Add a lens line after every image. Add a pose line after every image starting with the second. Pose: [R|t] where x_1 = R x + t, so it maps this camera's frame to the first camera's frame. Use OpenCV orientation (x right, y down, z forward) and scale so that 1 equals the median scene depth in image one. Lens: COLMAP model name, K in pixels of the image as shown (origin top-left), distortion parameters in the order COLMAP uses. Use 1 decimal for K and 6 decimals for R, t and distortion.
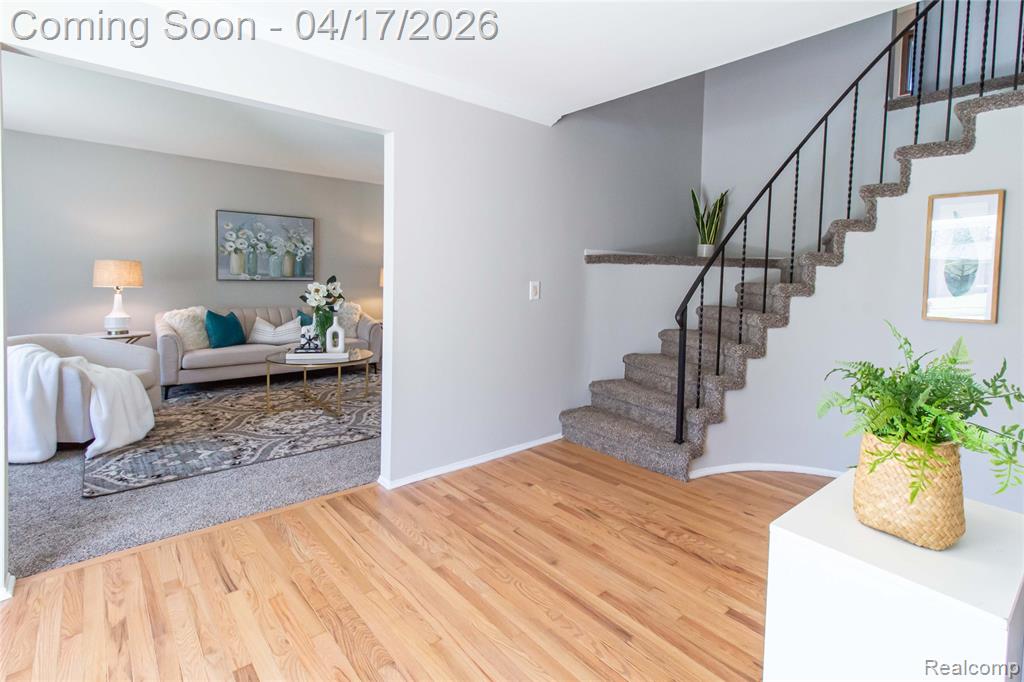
lens RADIAL K [[505.9, 0, 464.0], [0, 505.9, 295.9], [0, 0, 1]] dist [0.000538, 0.000068]
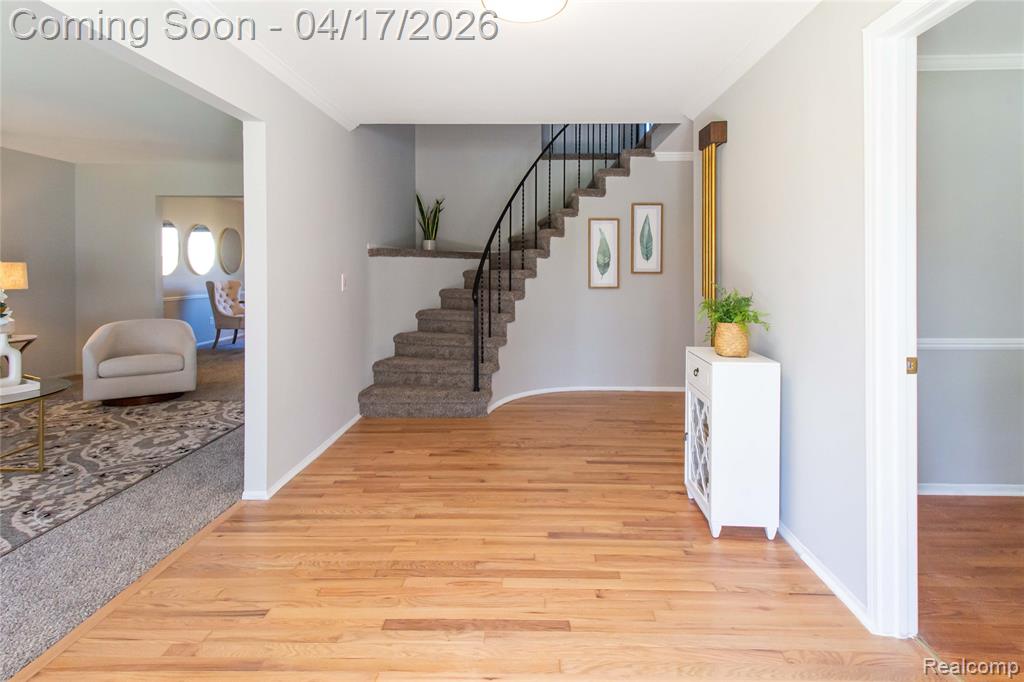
lens RADIAL K [[529.1, 0, 518.0], [0, 529.1, 267.1], [0, 0, 1]] dist [0.000981, 0.000679]
pose [[0.652533, -0.019566, 0.757508, -0.427706], [0.046492, 0.998817, -0.014250, -0.008875], [-0.756333, 0.044517, 0.652670, -0.008276]]
